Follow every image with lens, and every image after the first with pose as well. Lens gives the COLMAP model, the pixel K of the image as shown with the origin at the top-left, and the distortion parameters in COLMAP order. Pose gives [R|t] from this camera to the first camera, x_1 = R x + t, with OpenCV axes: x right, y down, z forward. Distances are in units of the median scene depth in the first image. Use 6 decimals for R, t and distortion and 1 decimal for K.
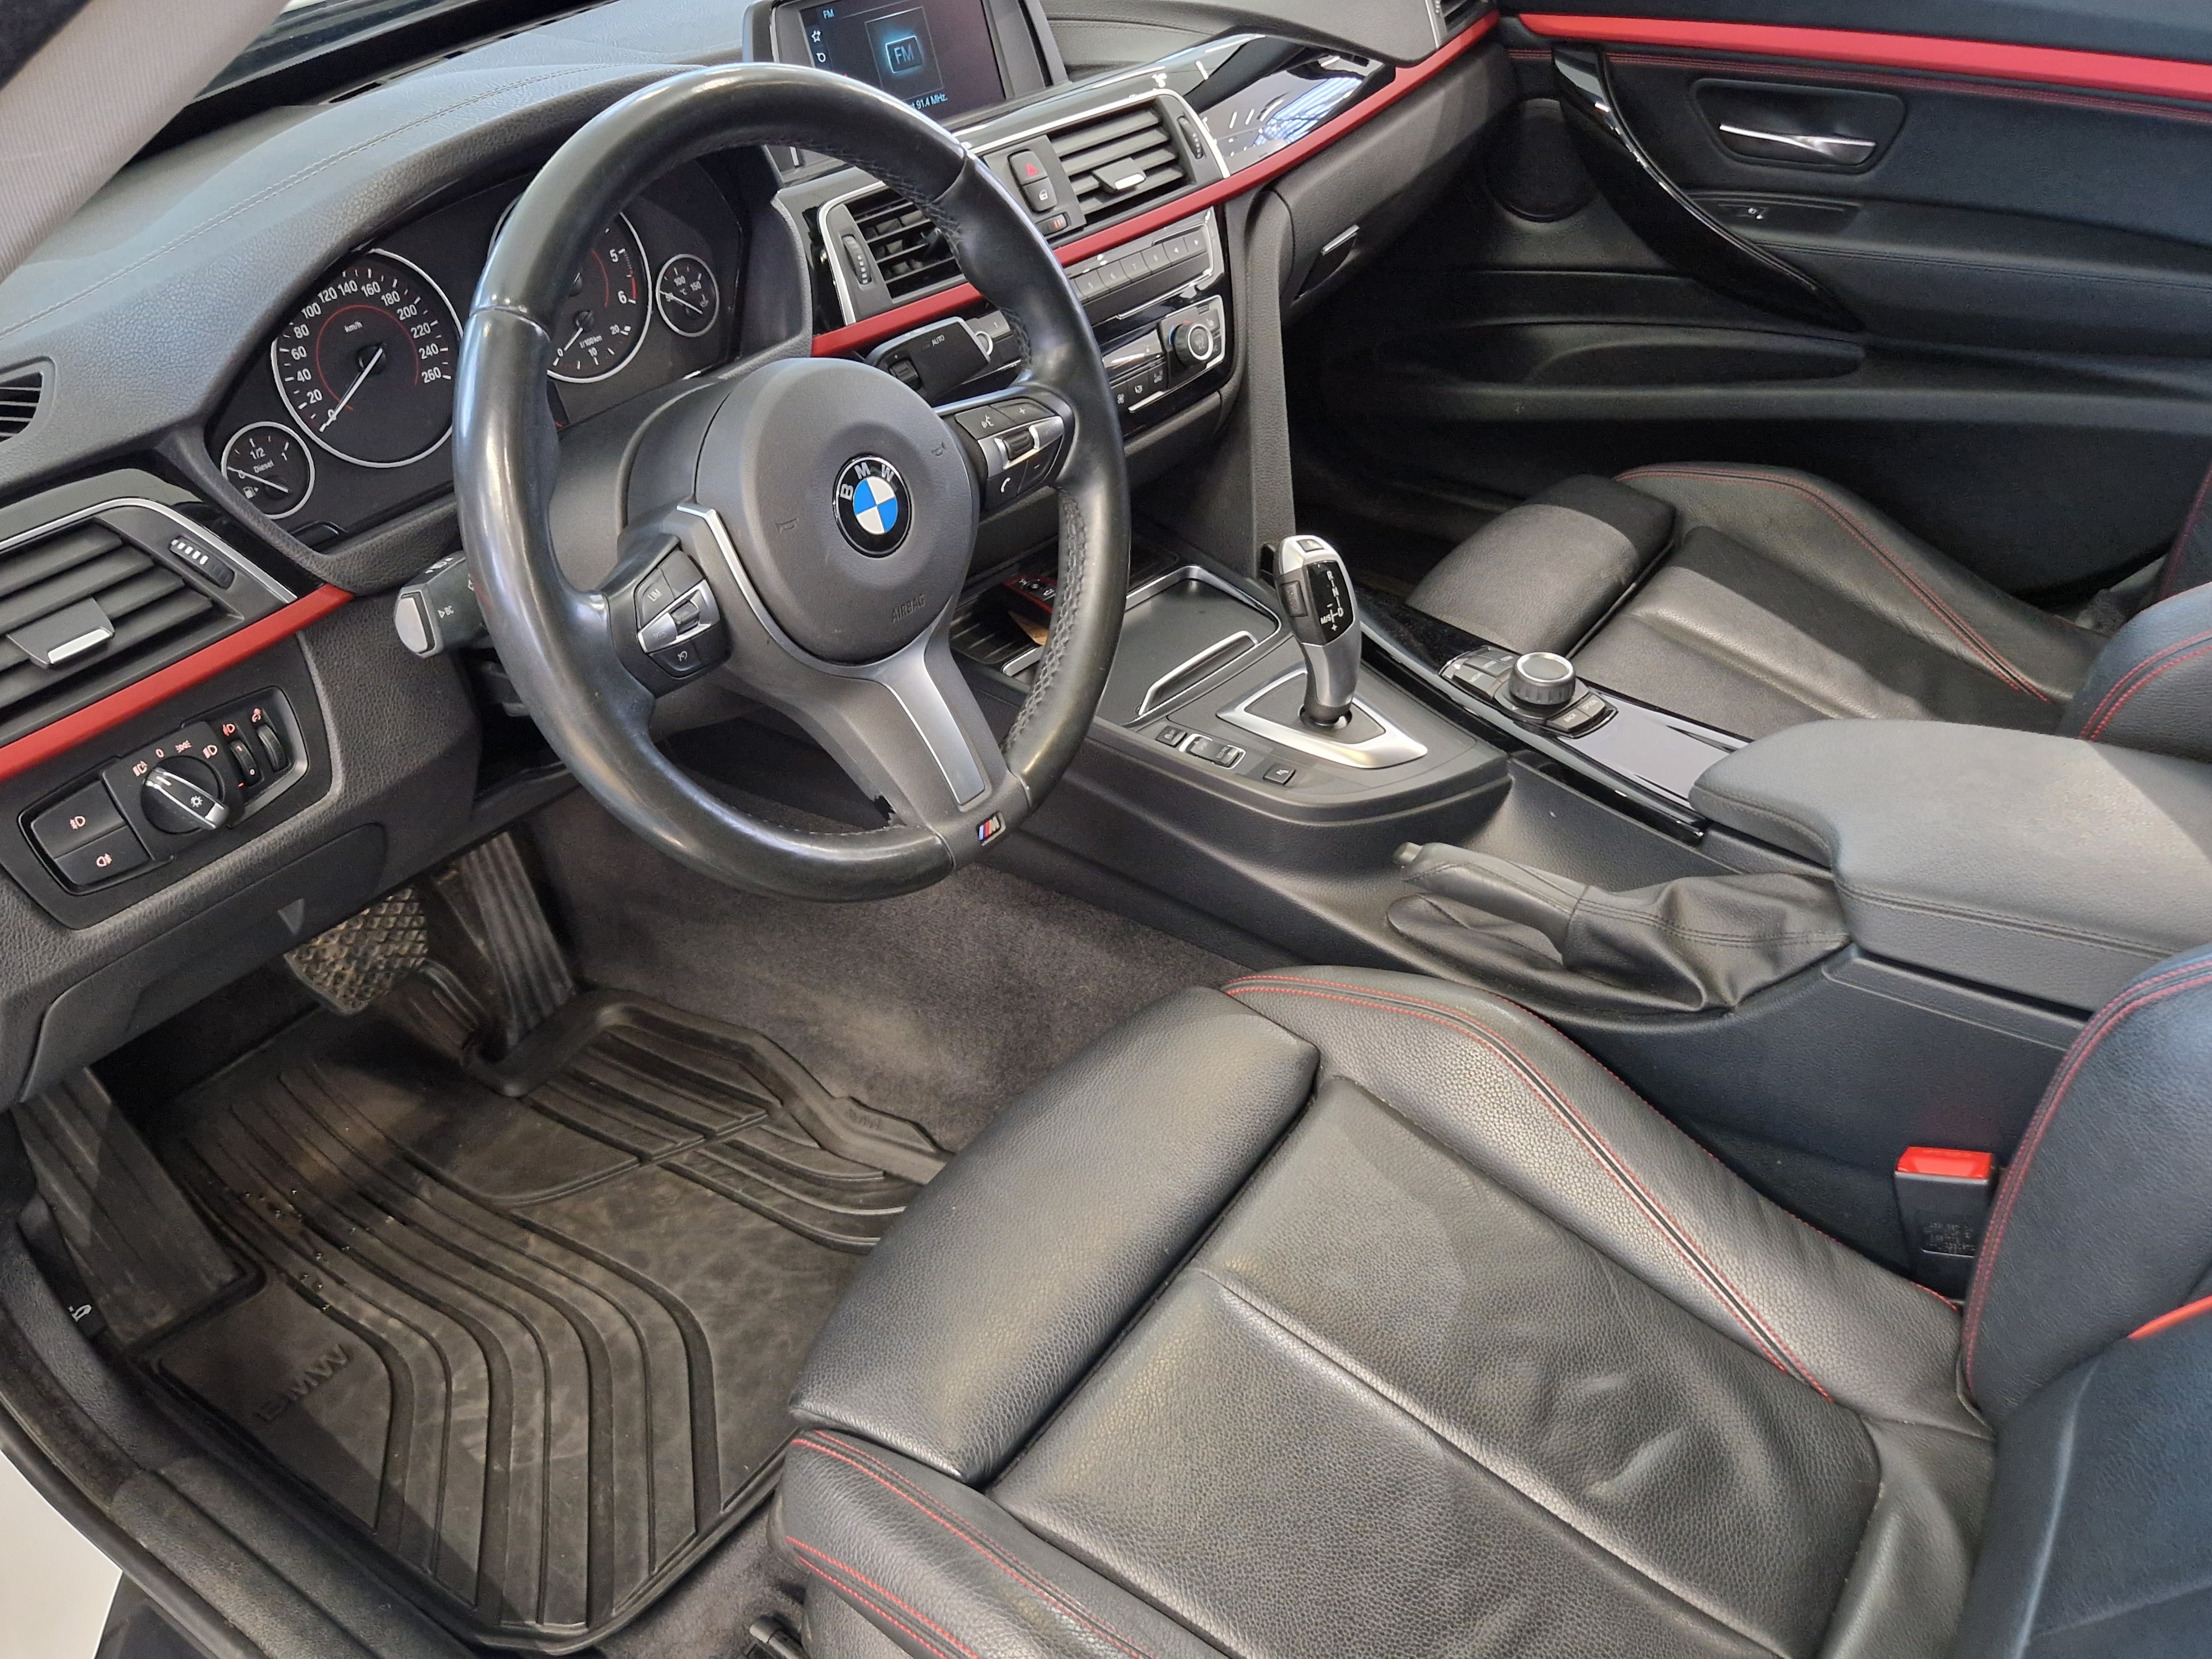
lens RADIAL K [[1847.3, 0, 1095.9], [0, 1847.3, 824.8], [0, 0, 1]] dist [0.033205, -0.012293]
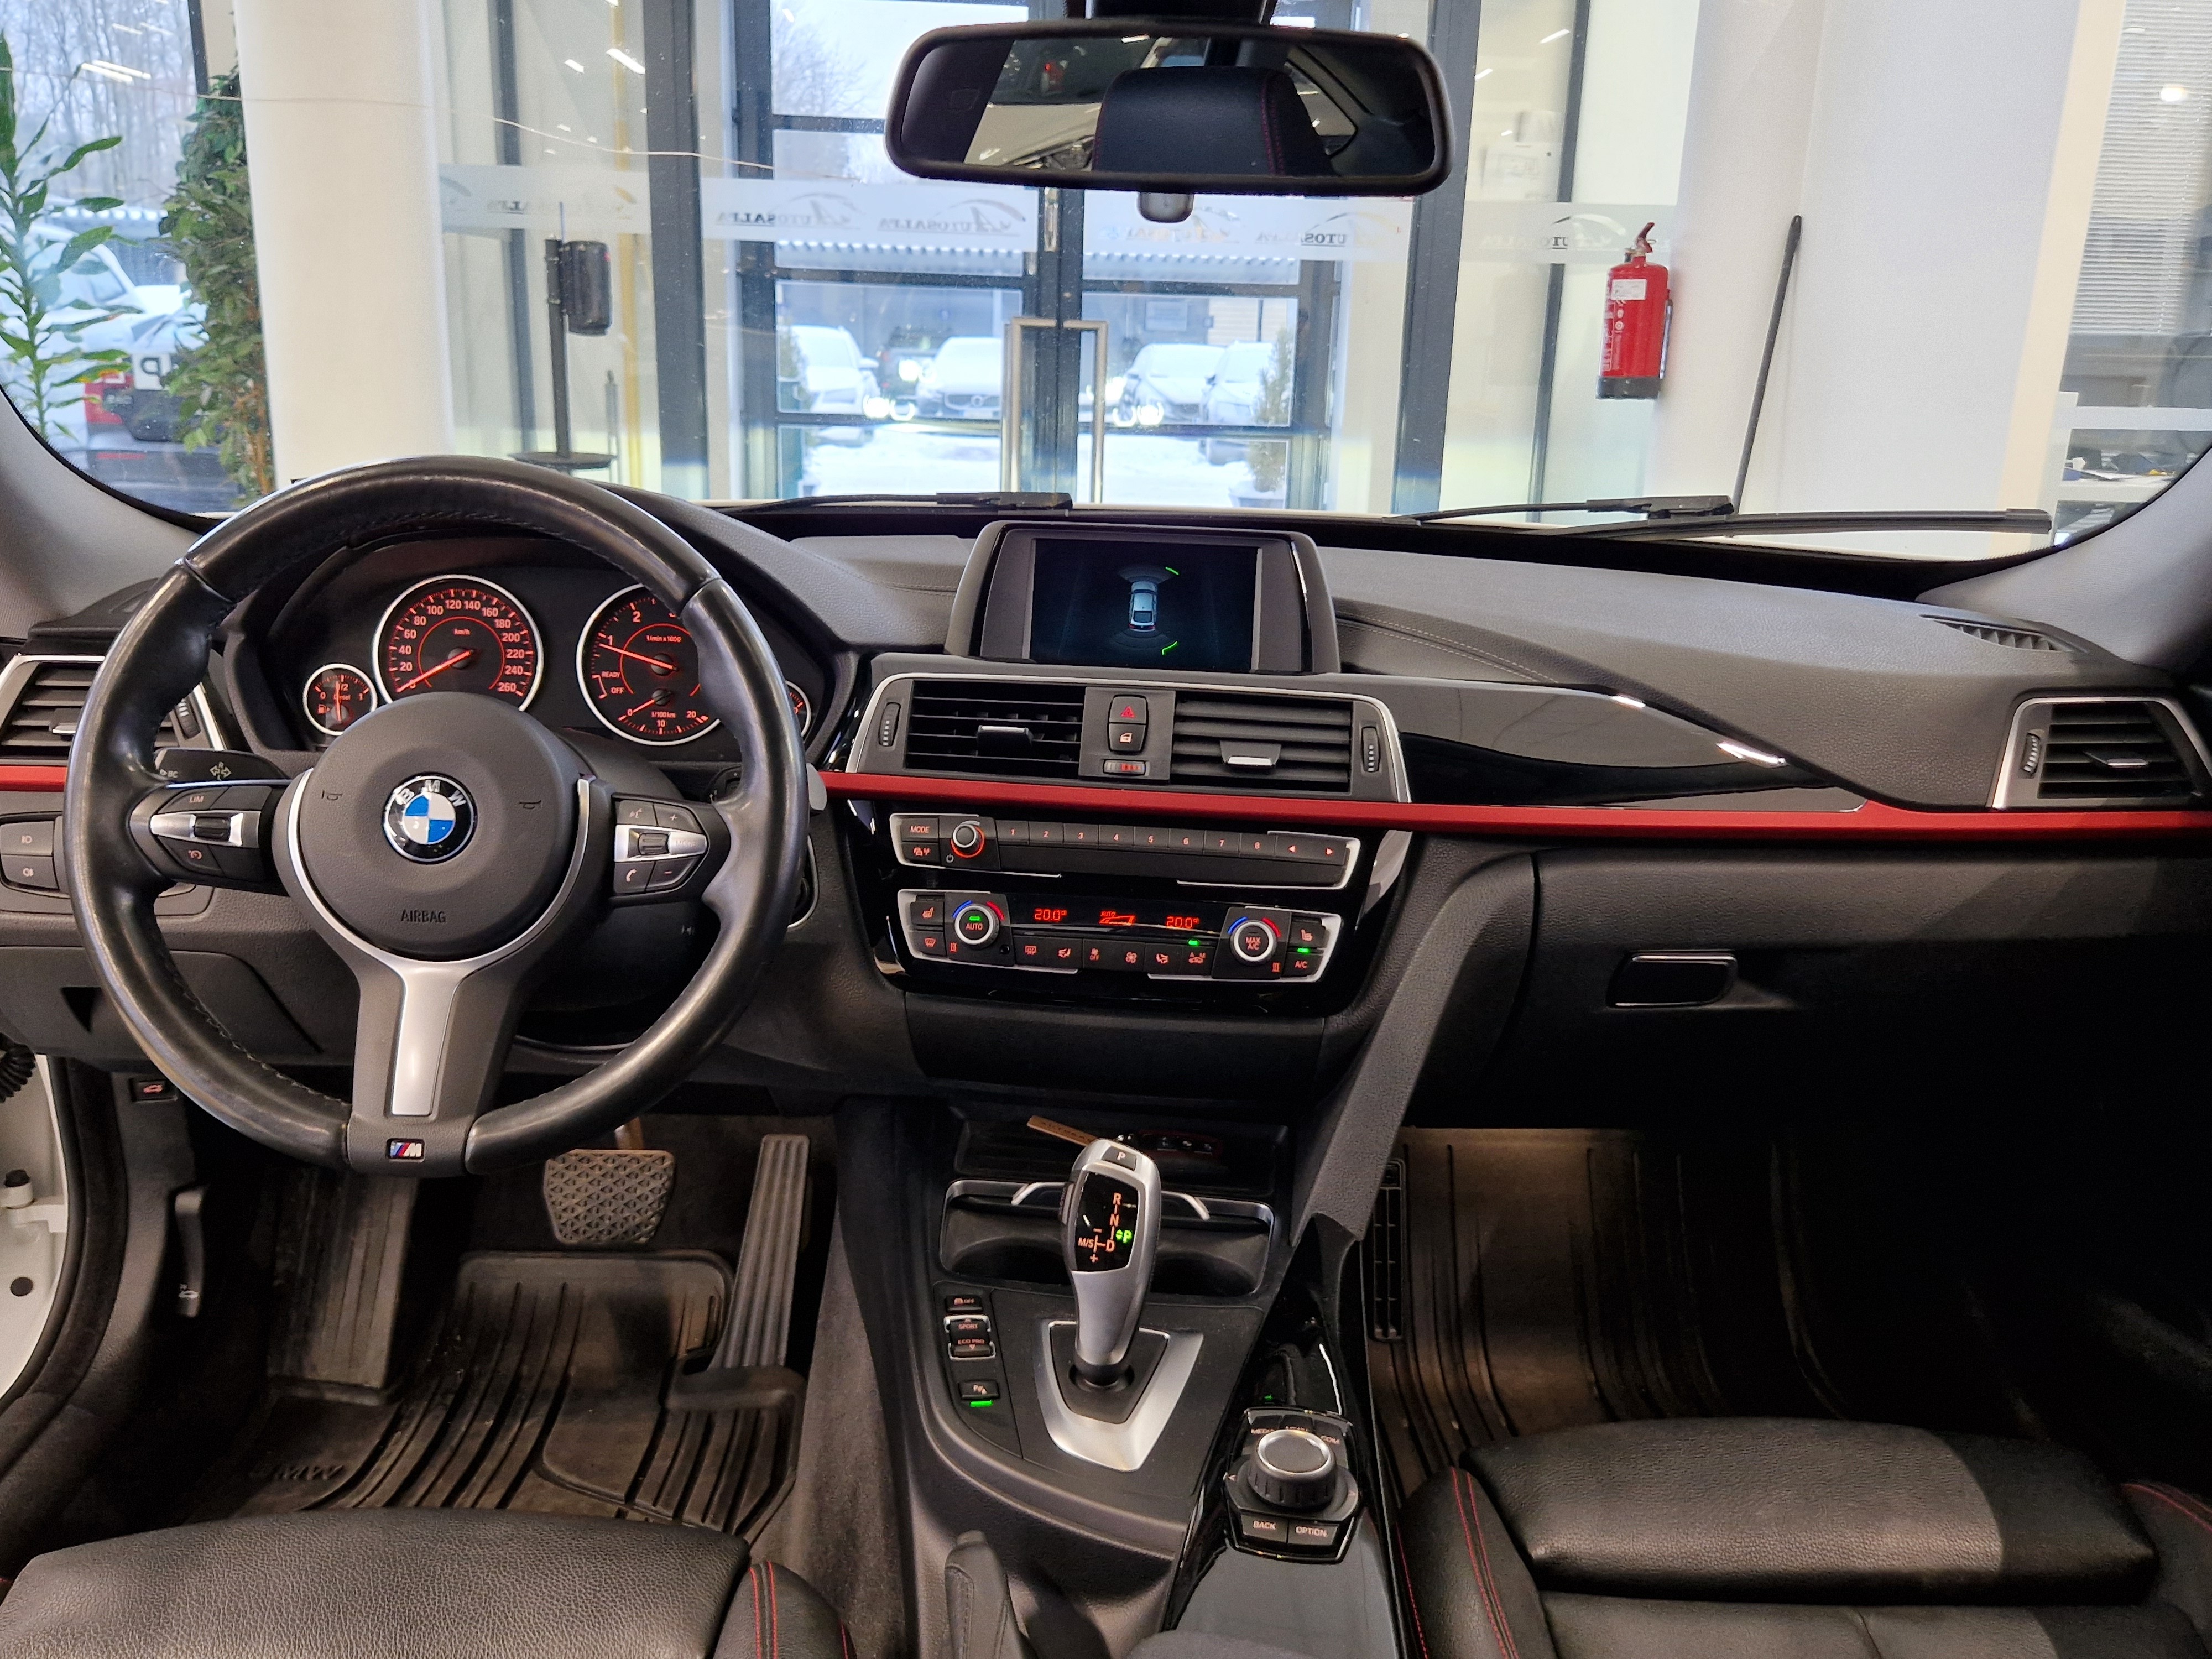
lens RADIAL K [[1847.3, 0, 1103.4], [0, 1847.3, 840.0], [0, 0, 1]] dist [0.033205, -0.012293]
pose [[0.621599, 0.265876, -0.736834, 0.787334], [-0.508320, 0.852601, -0.121174, -0.191129], [0.596008, 0.449869, 0.665126, 0.416476]]
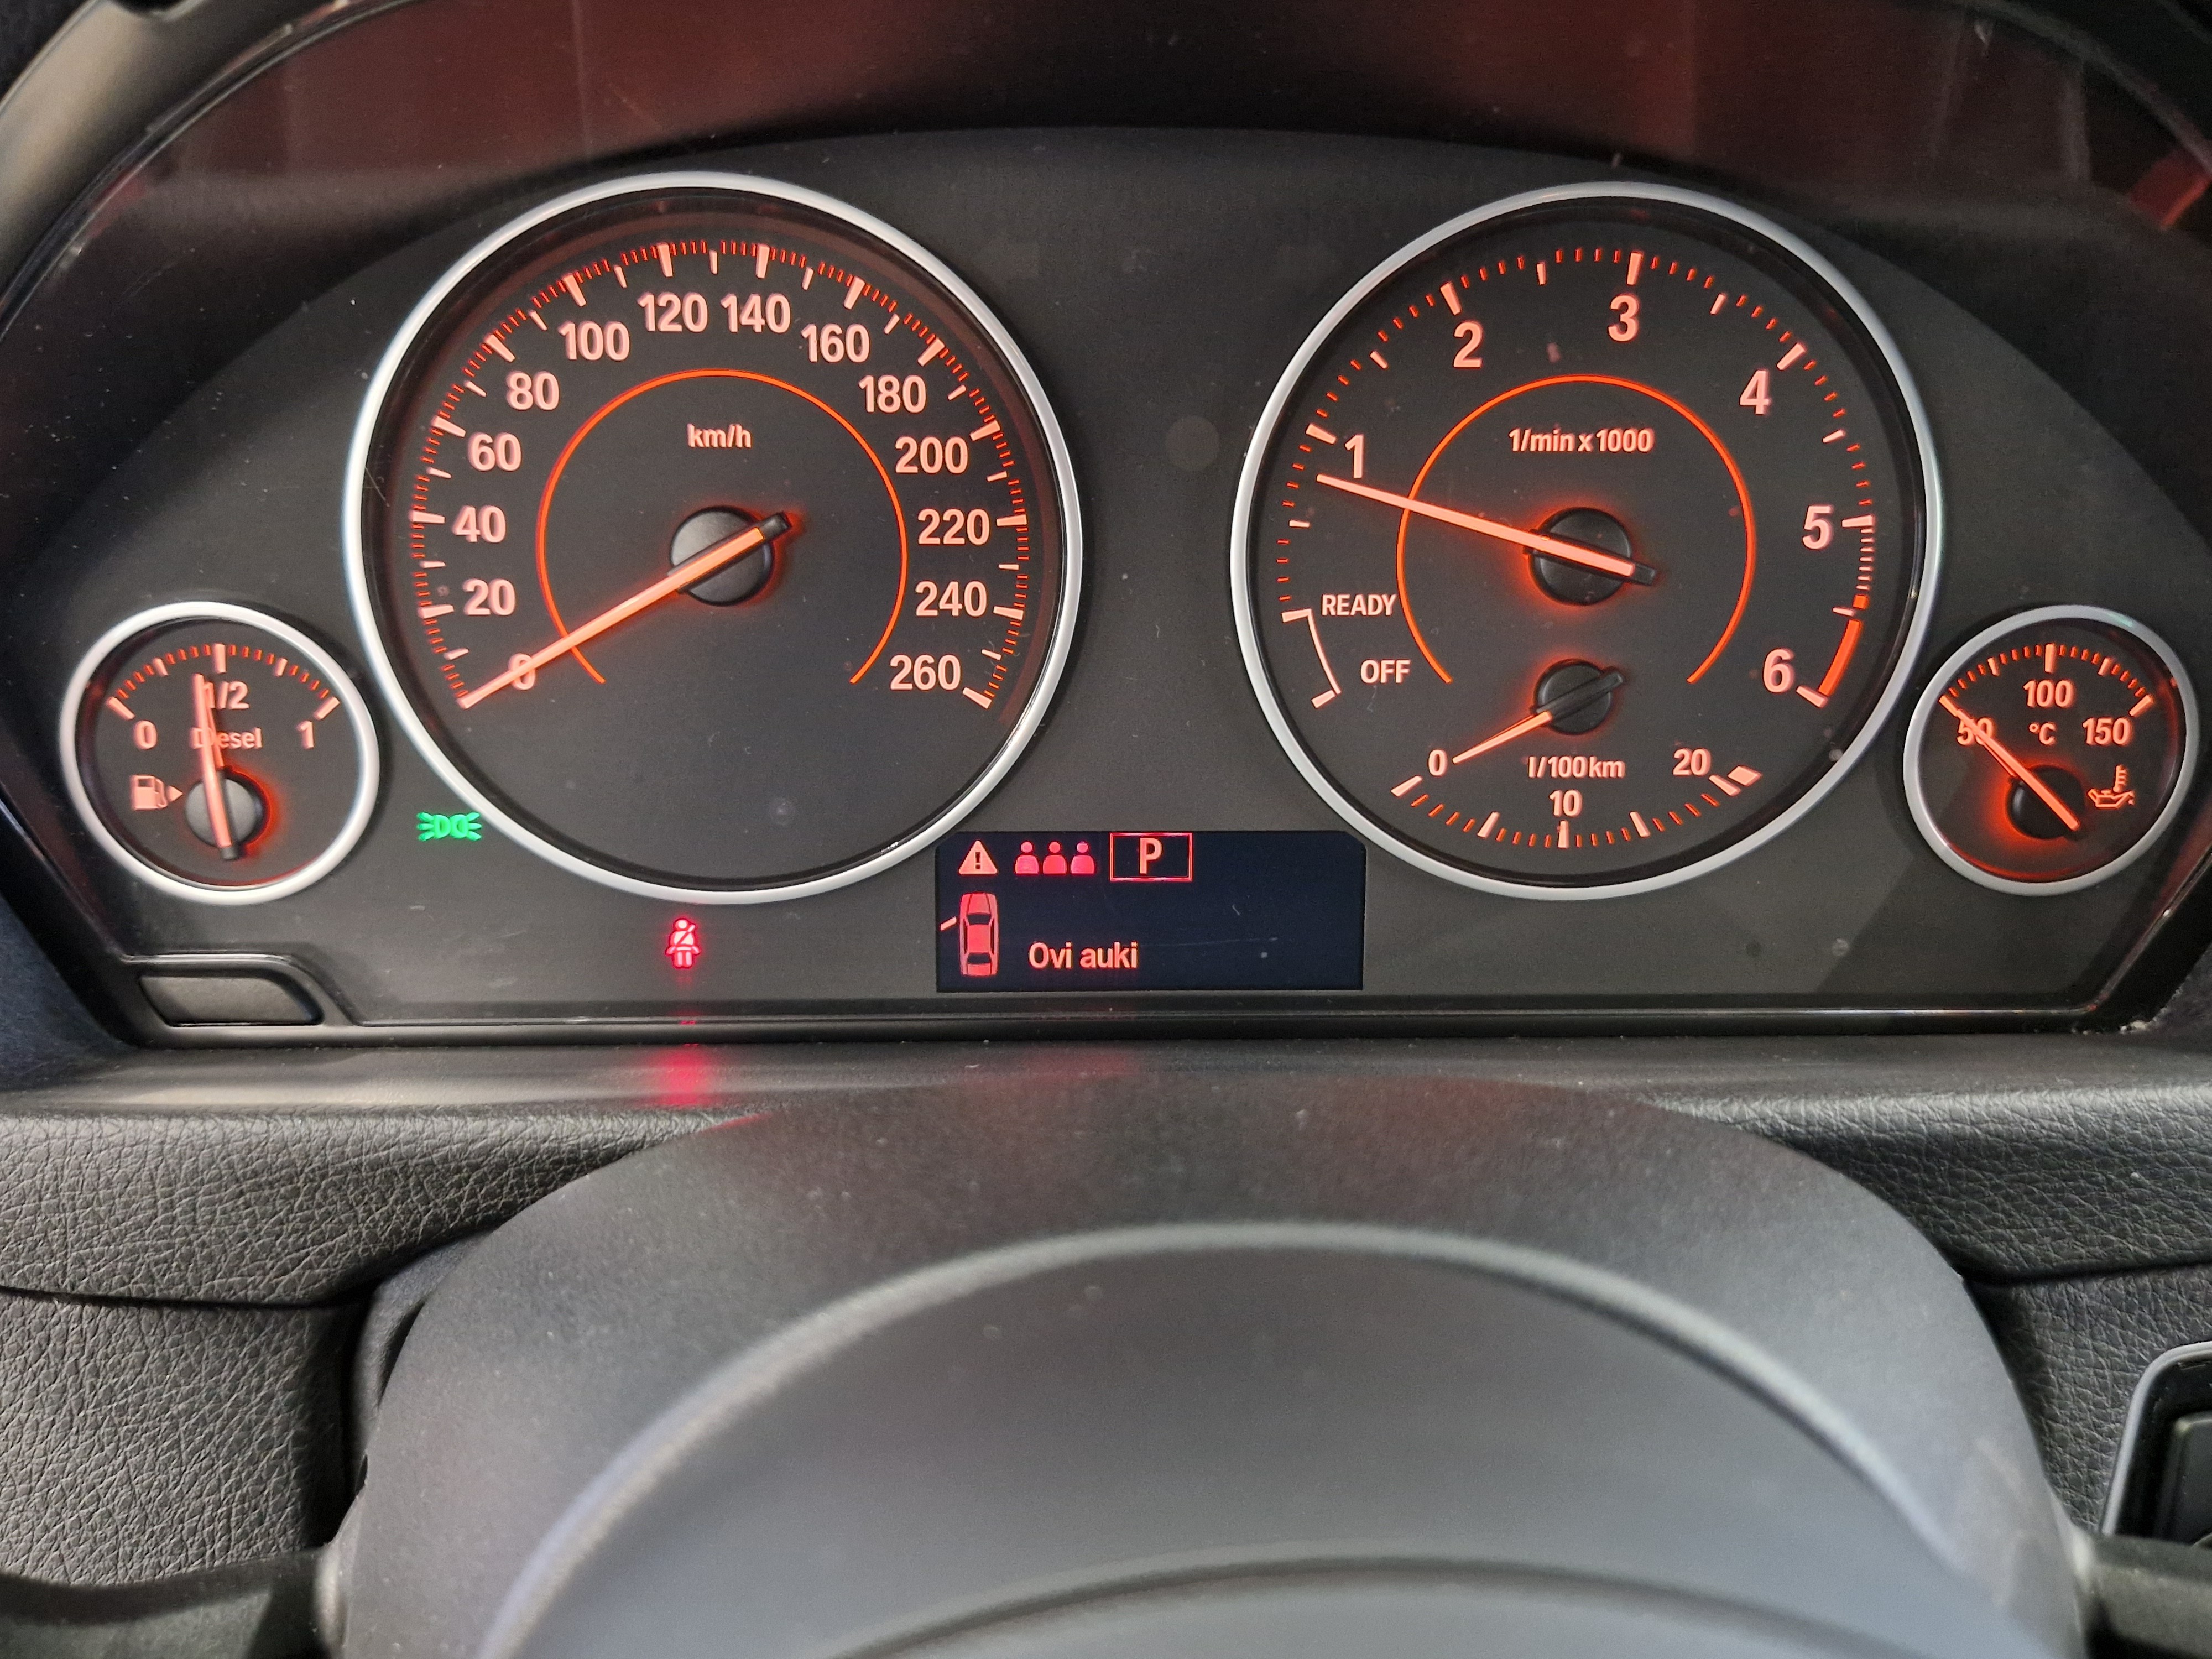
lens RADIAL K [[1913.6, 0, 1108.9], [0, 1913.6, 841.6], [0, 0, 1]] dist [0.044283, -0.051182]
pose [[0.616119, 0.382248, -0.688682, -0.111248], [-0.490123, 0.870507, 0.044687, -0.228099], [0.616585, 0.310006, 0.723685, 0.746234]]
